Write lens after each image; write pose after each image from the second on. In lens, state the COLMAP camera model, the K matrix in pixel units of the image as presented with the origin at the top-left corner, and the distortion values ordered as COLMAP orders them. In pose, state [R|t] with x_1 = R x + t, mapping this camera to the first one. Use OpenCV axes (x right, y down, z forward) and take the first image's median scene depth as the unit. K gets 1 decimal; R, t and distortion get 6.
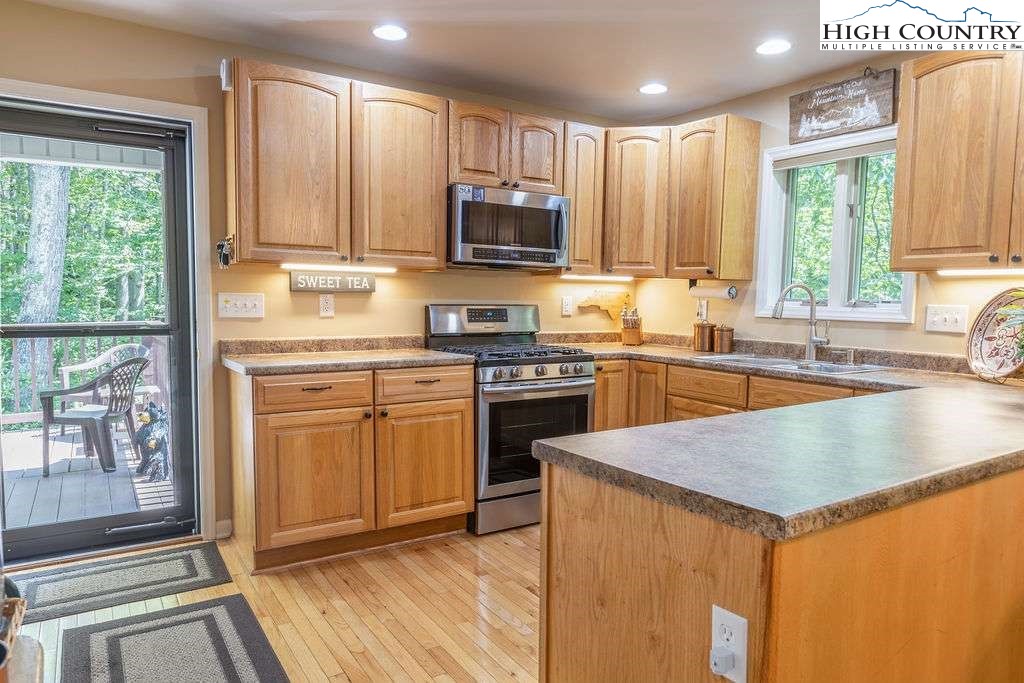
lens RADIAL K [[660.8, 0, 509.1], [0, 660.8, 348.5], [0, 0, 1]] dist [0.008296, -0.000356]
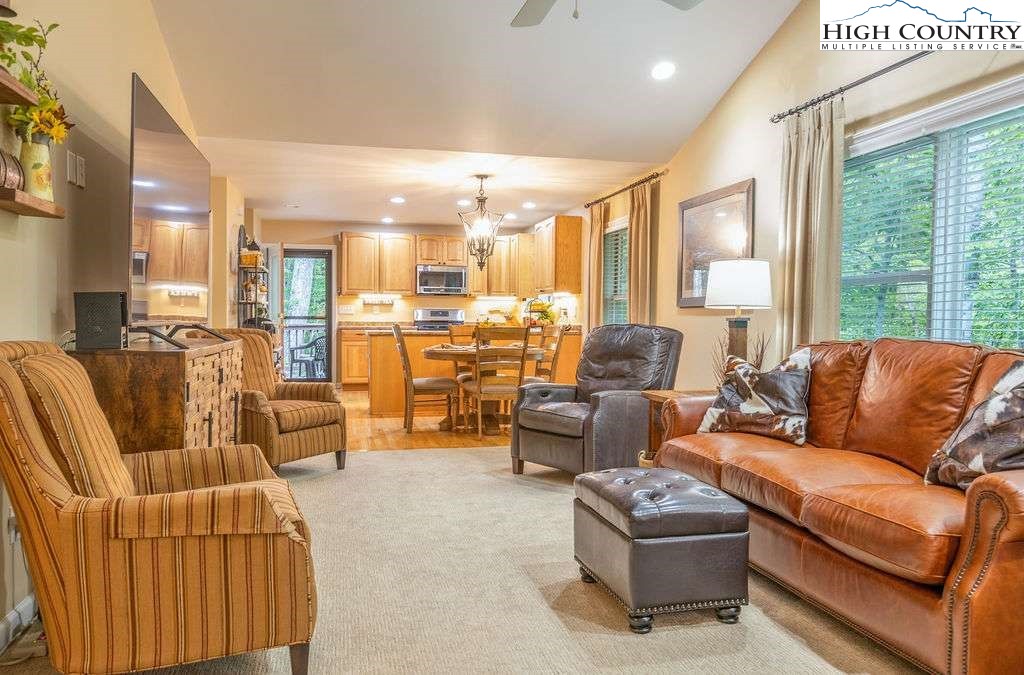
lens RADIAL K [[718.6, 0, 513.1], [0, 718.6, 341.4], [0, 0, 1]] dist [-0.002325, -0.001790]
pose [[0.945164, 0.005009, -0.326559, 1.257357], [-0.020422, 0.998832, -0.043787, 0.189274], [0.325958, 0.048055, 0.944162, -1.658811]]
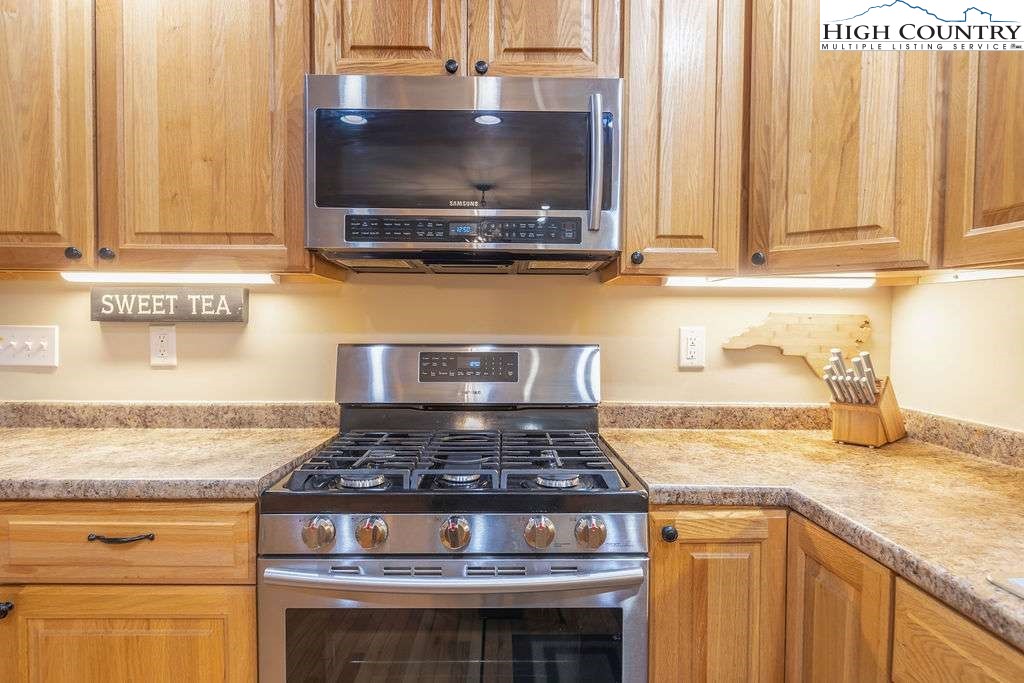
lens RADIAL K [[575.8, 0, 507.3], [0, 575.8, 346.7], [0, 0, 1]] dist [-0.004350, -0.002038]
pose [[0.851287, 0.009192, -0.524620, 0.234134], [-0.034446, 0.998669, -0.038398, -0.055556], [0.523569, 0.050759, 0.850470, 0.737004]]
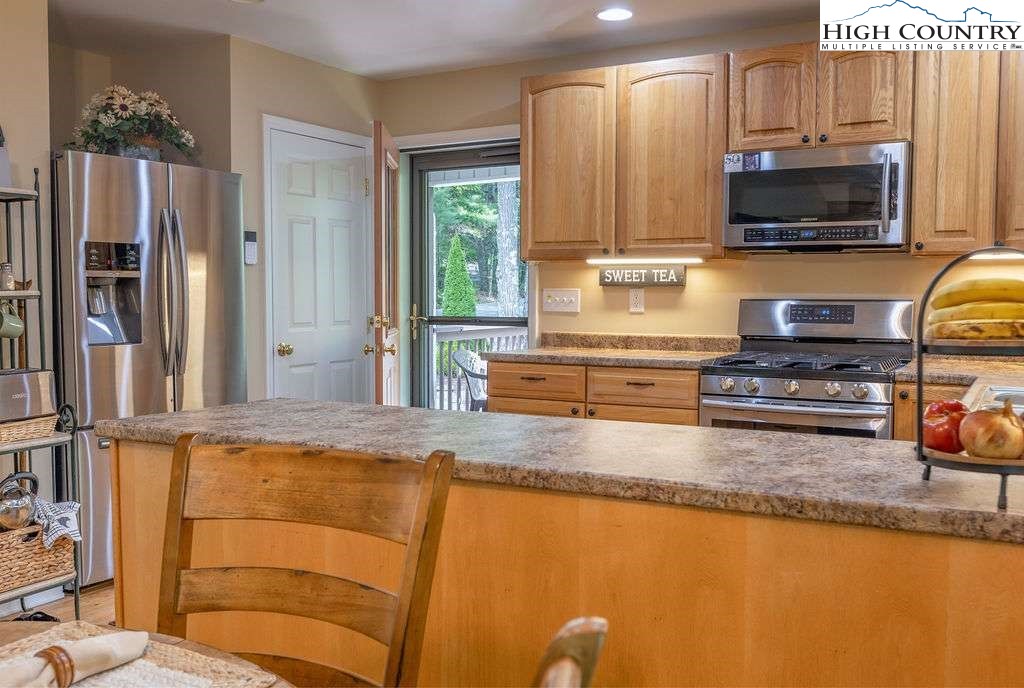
lens RADIAL K [[937.4, 0, 514.4], [0, 937.4, 342.9], [0, 0, 1]] dist [-0.006287, 0.000000]
pose [[0.463105, 0.039891, -0.885405, 0.830563], [-0.061846, 0.998006, 0.012616, -0.010734], [0.884143, 0.048917, 0.464649, 0.228259]]
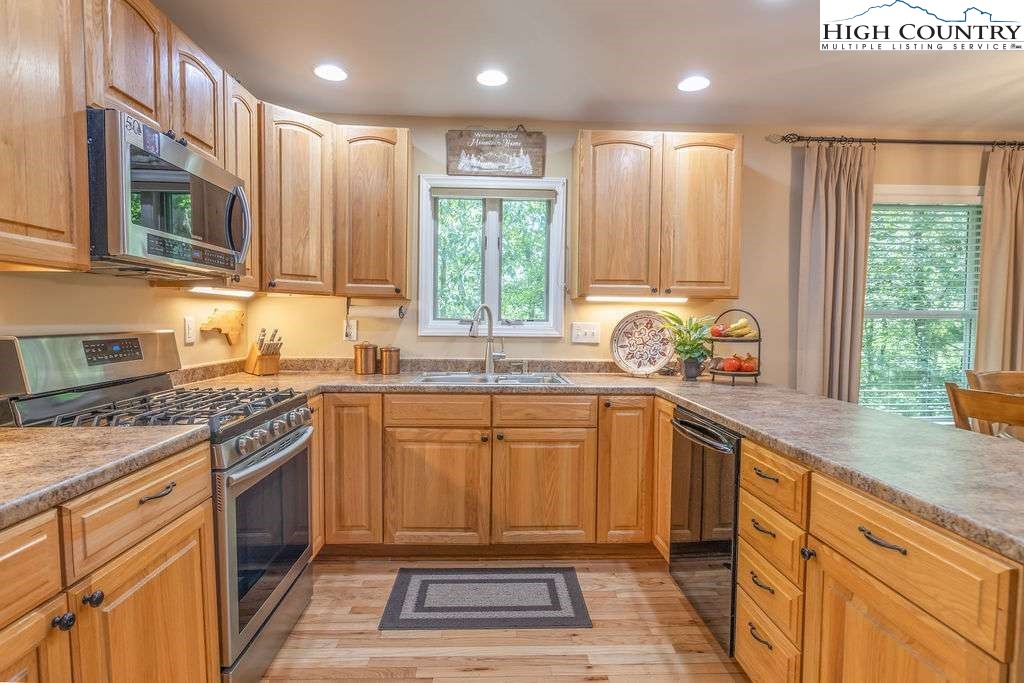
lens RADIAL K [[533.3, 0, 508.7], [0, 533.3, 345.9], [0, 0, 1]] dist [0.002746, 0.000476]
pose [[0.504278, -0.055167, 0.861777, -0.296611], [0.066616, 0.997469, 0.024873, -0.047933], [-0.860968, 0.044865, 0.506677, 0.507933]]
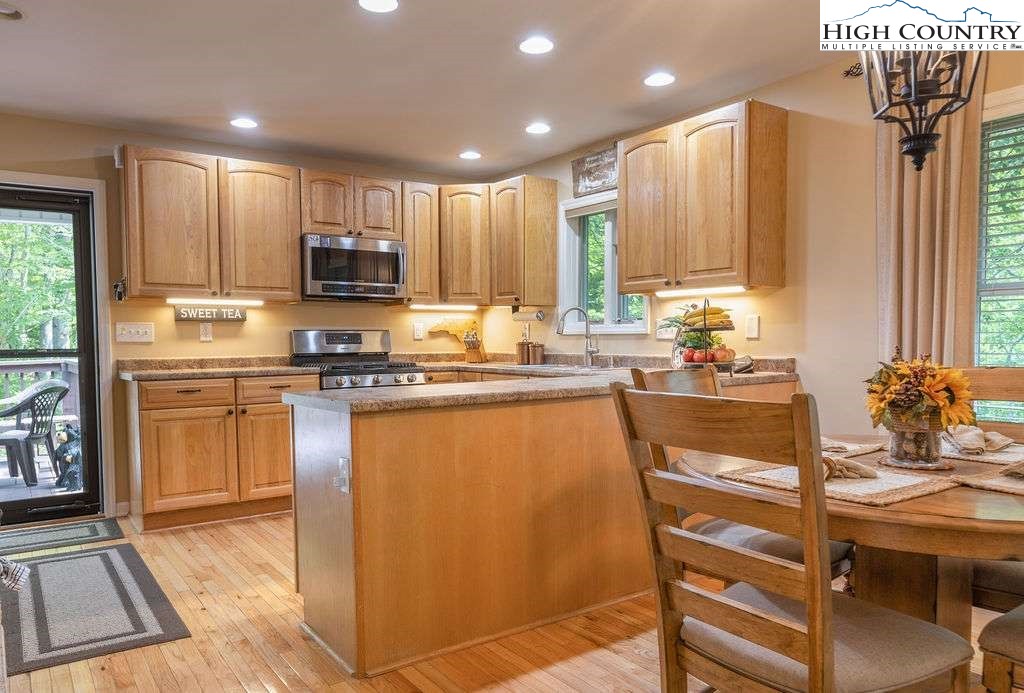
lens RADIAL K [[711.3, 0, 488.8], [0, 711.3, 373.5], [0, 0, 1]] dist [0.004861, 0.003363]
pose [[0.999398, -0.023510, 0.025497, 0.224833], [0.024285, 0.999238, -0.030548, 0.068277], [-0.024760, 0.031148, 0.999208, -0.361574]]
